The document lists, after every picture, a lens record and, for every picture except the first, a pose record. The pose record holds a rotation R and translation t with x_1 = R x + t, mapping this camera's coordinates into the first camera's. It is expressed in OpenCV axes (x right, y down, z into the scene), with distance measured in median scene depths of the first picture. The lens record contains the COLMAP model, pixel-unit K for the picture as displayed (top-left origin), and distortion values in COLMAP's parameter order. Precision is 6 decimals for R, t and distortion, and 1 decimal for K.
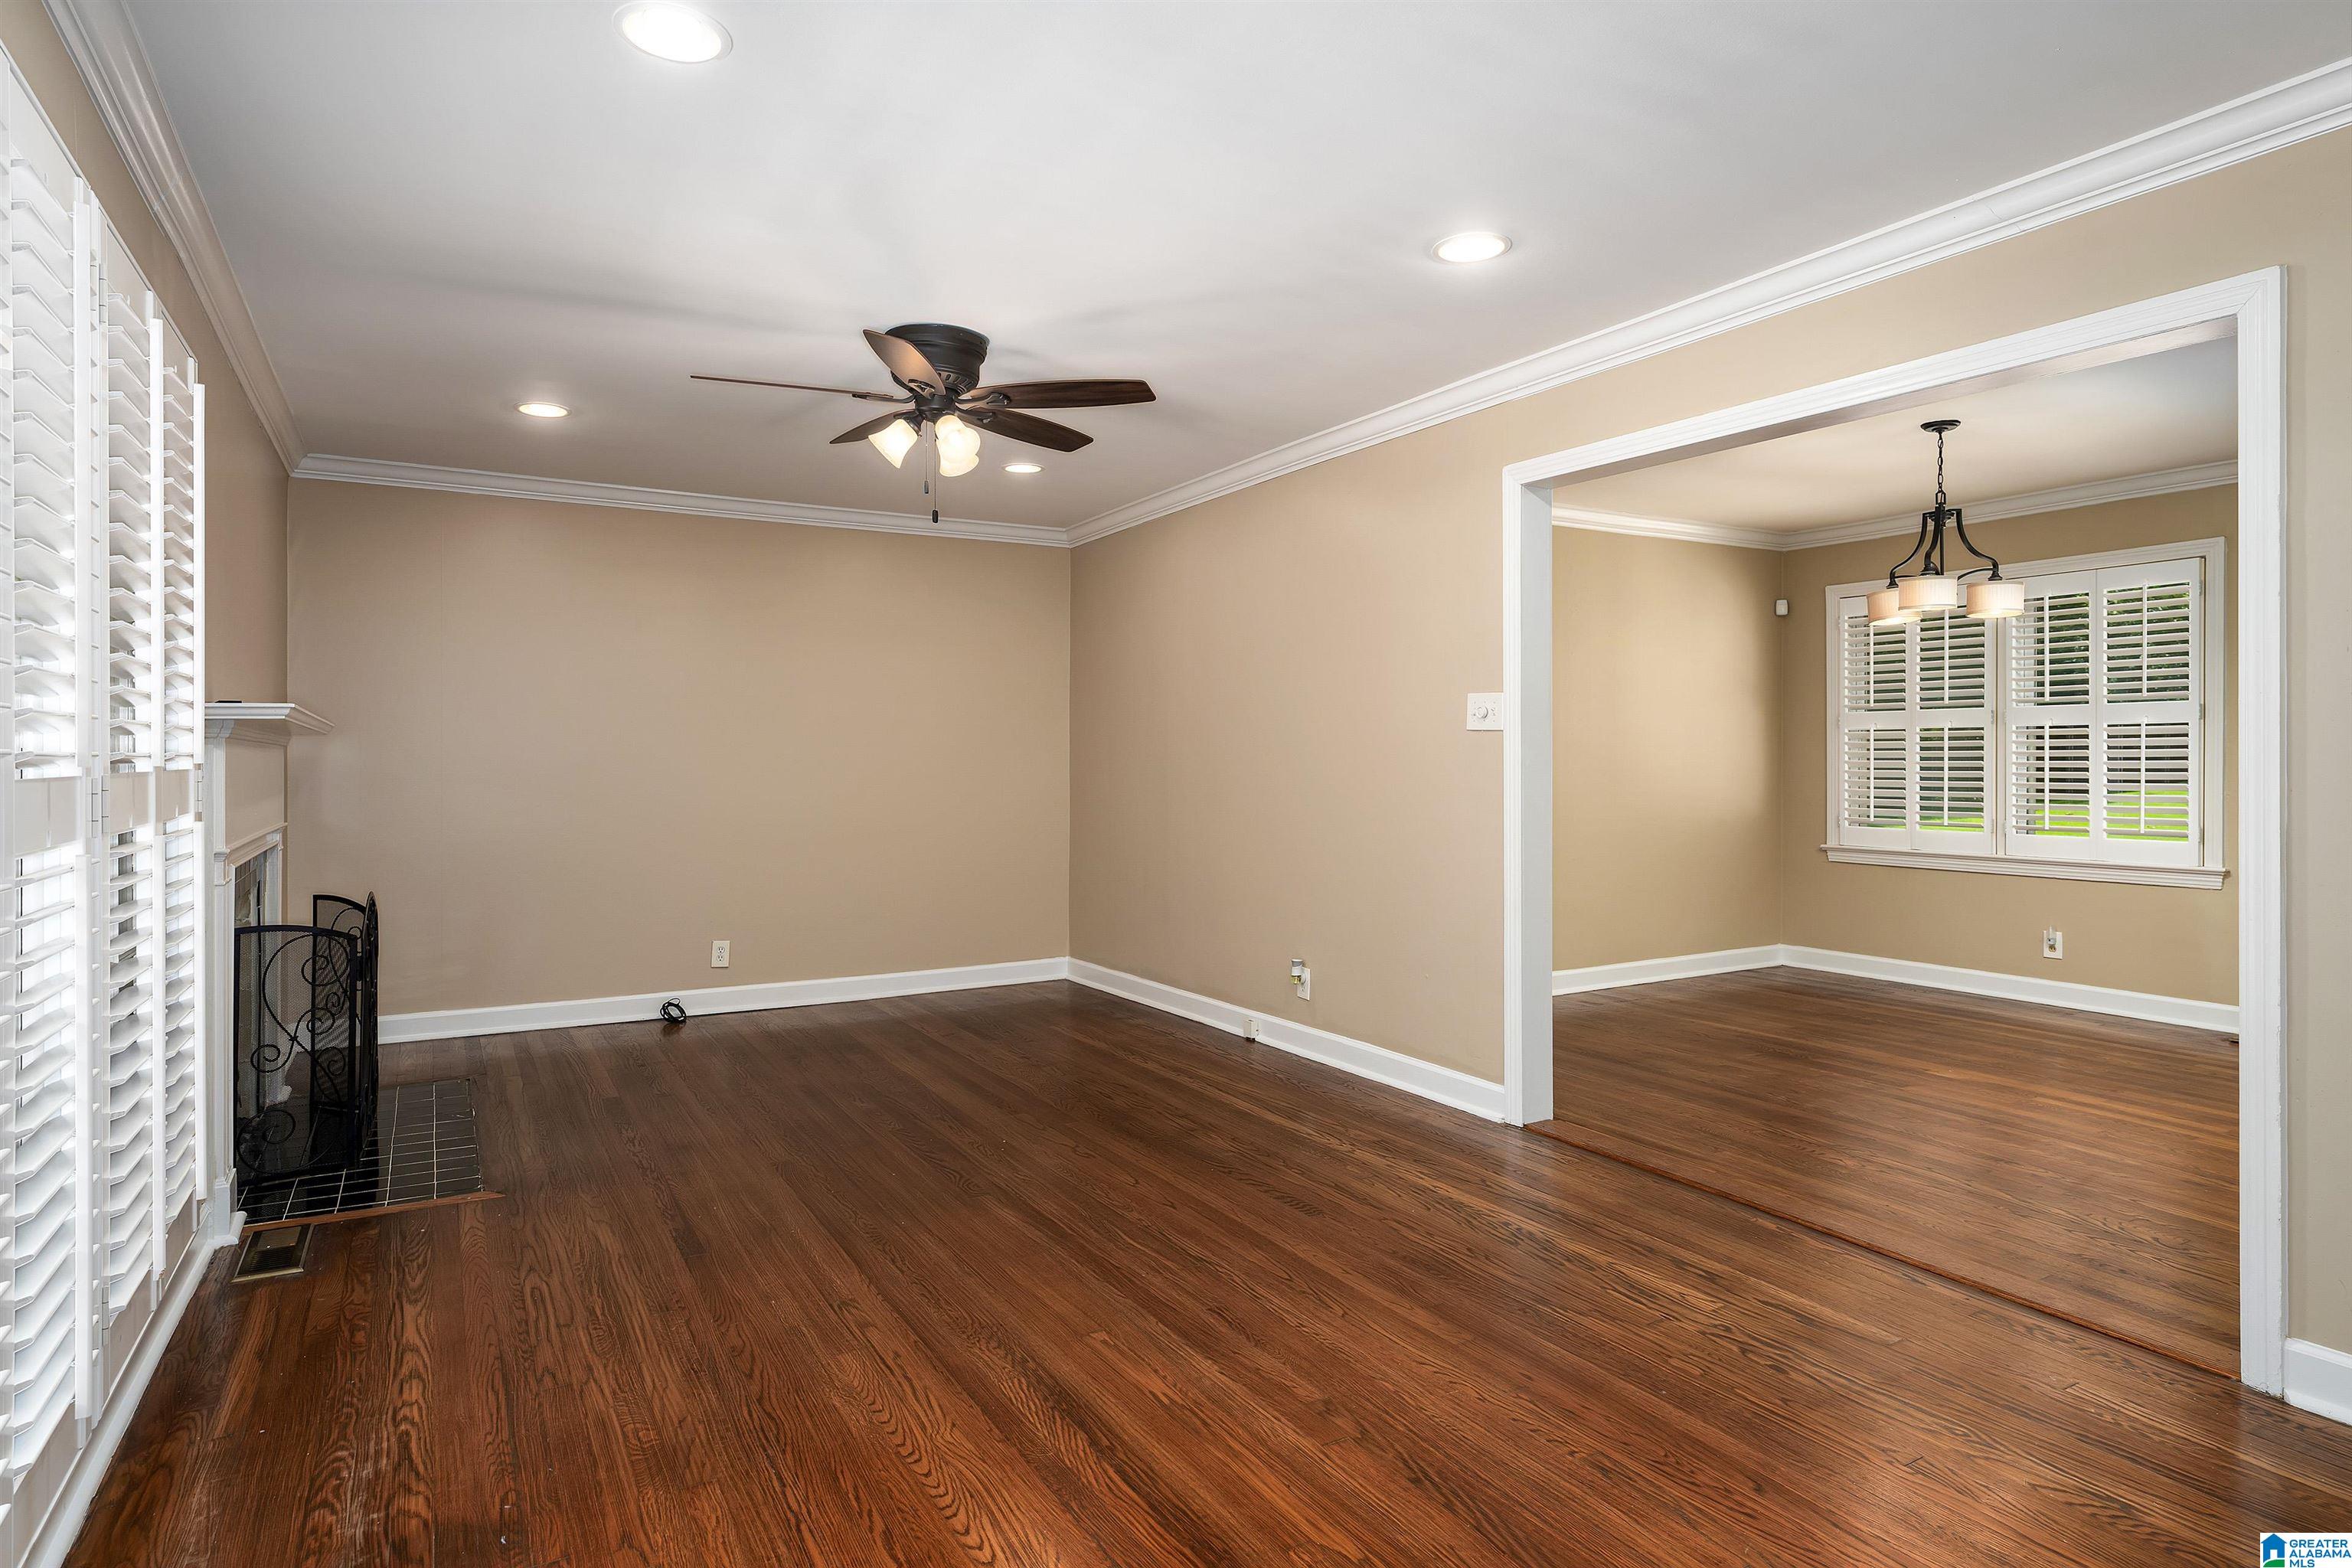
lens RADIAL K [[1298.2, 0, 1269.2], [0, 1298.2, 775.2], [0, 0, 1]] dist [-0.003800, -0.000437]
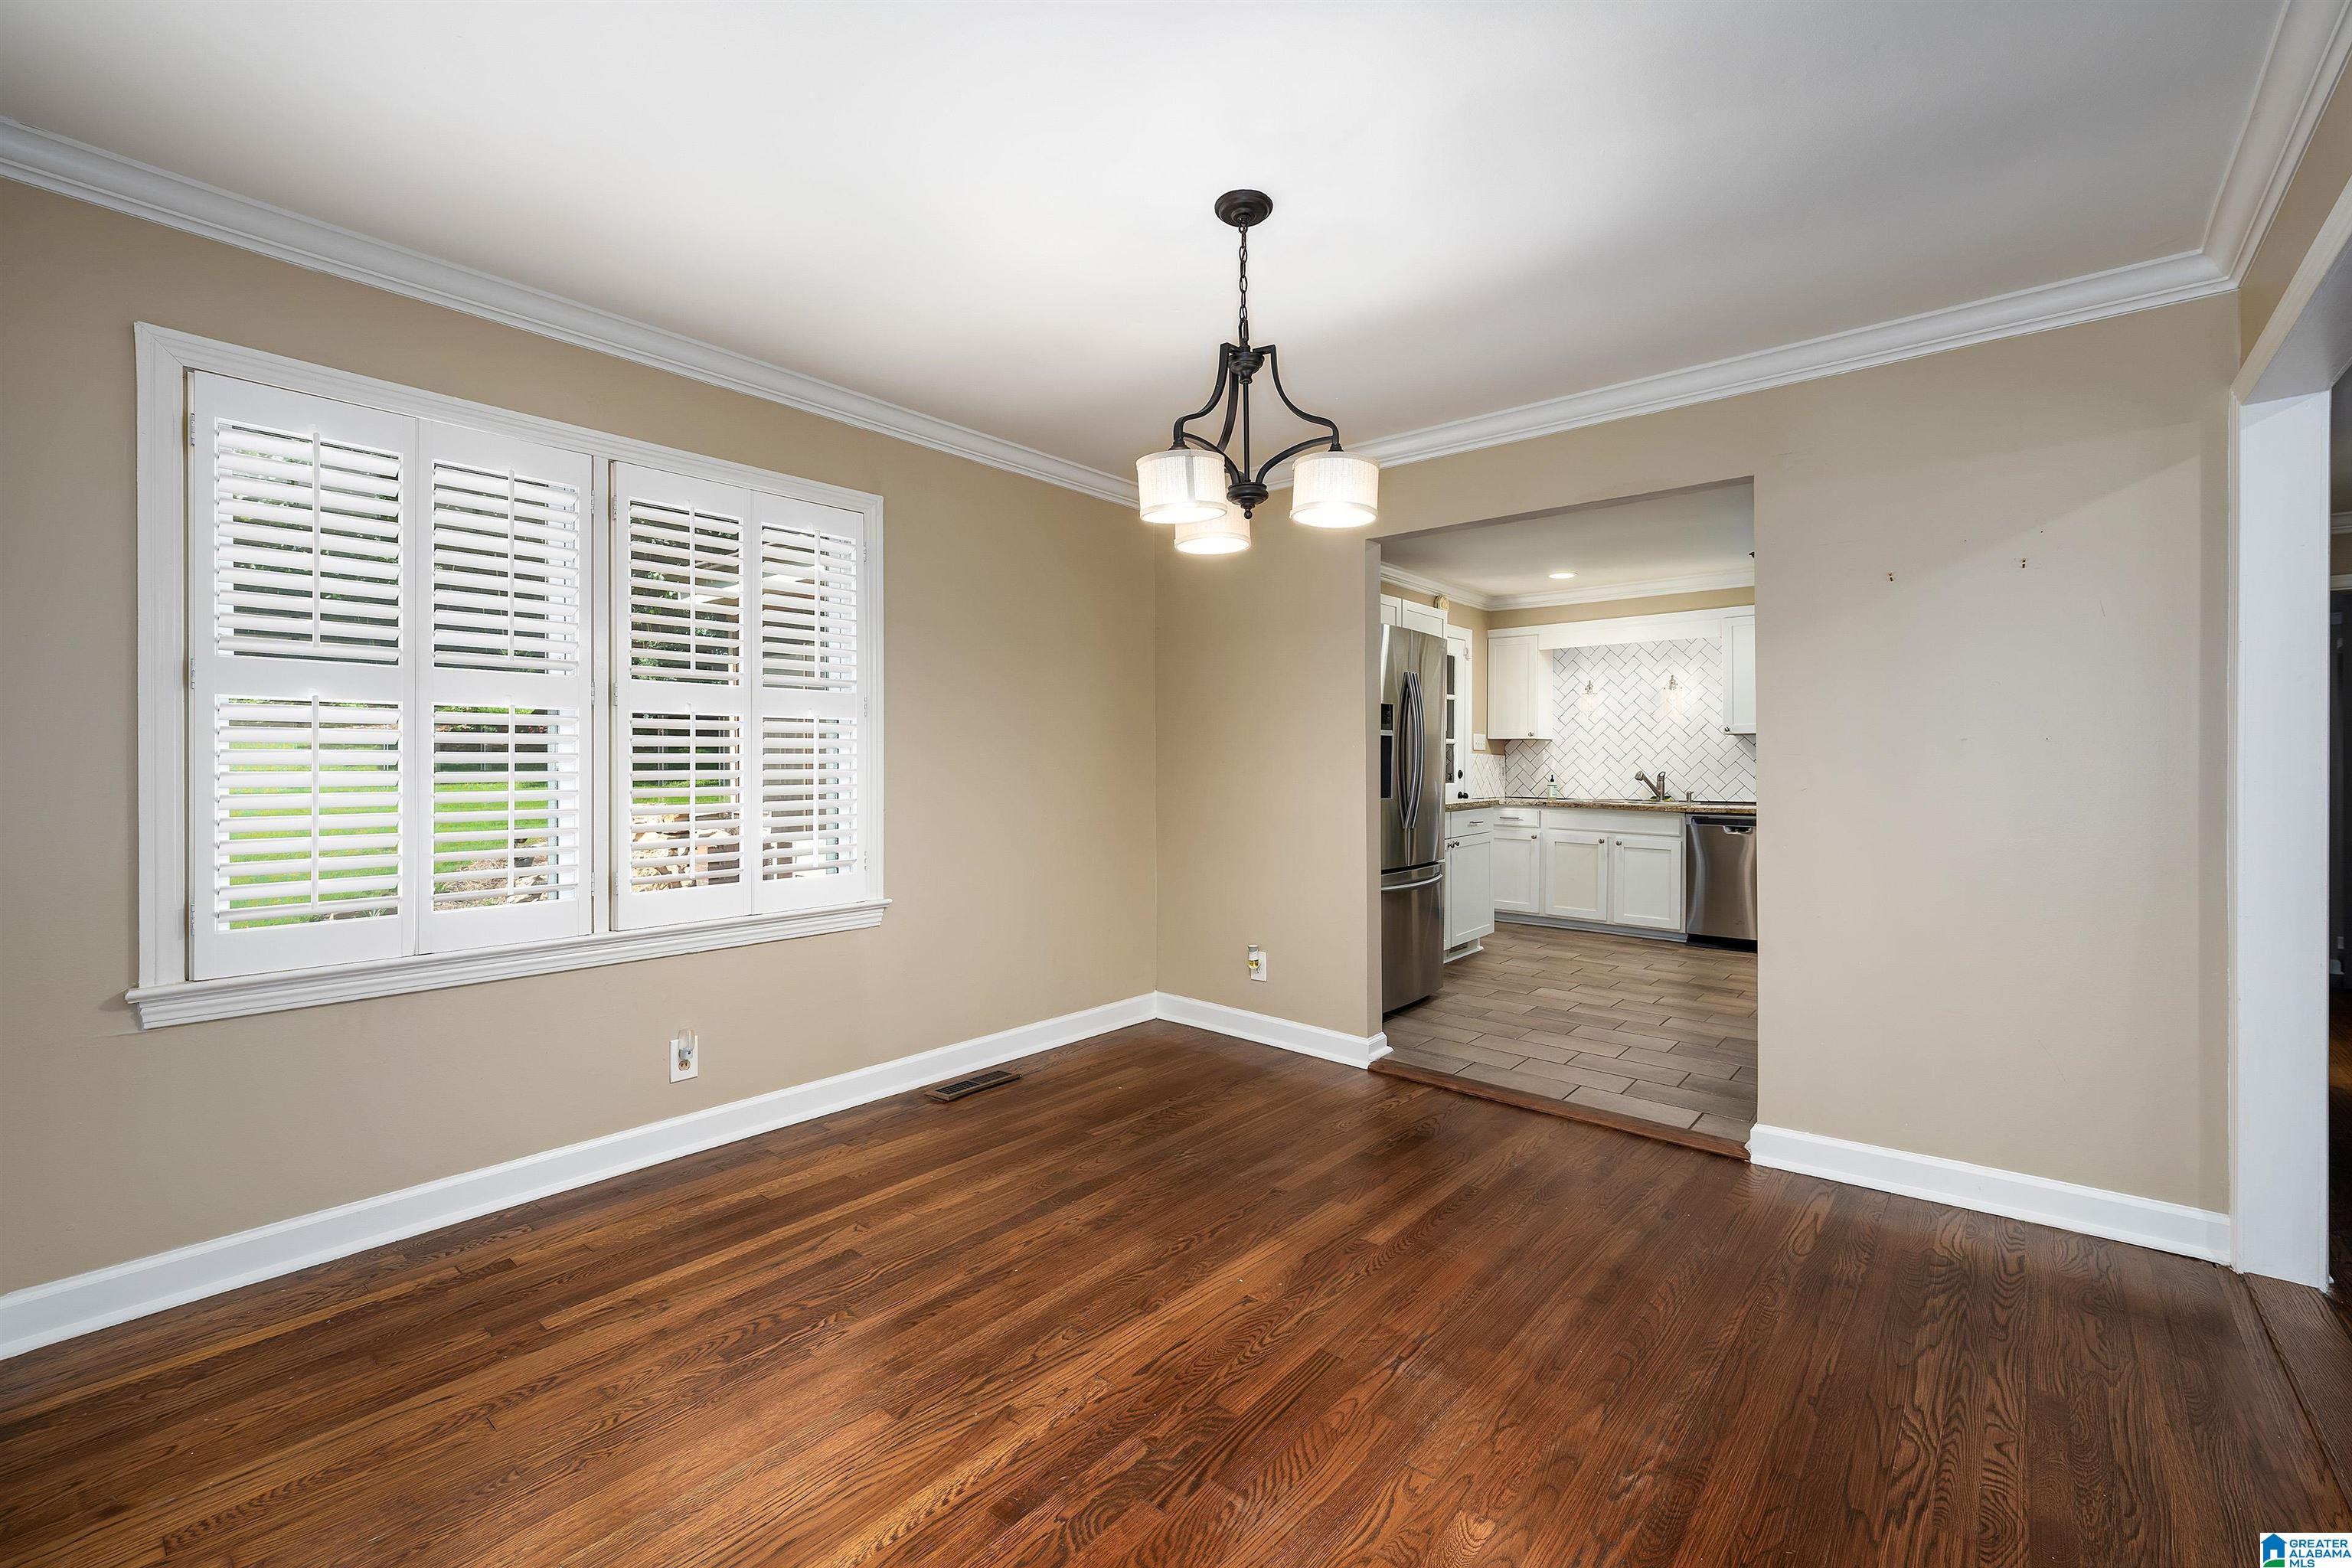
lens RADIAL K [[1029.4, 0, 1176.0], [0, 1029.4, 784.0], [0, 0, 1]] dist [-0.002581, -0.000651]
pose [[-0.288156, -0.020506, 0.957364, 0.052742], [0.013366, 0.999587, 0.025433, -0.013999], [-0.957490, 0.020125, -0.287763, 0.910358]]
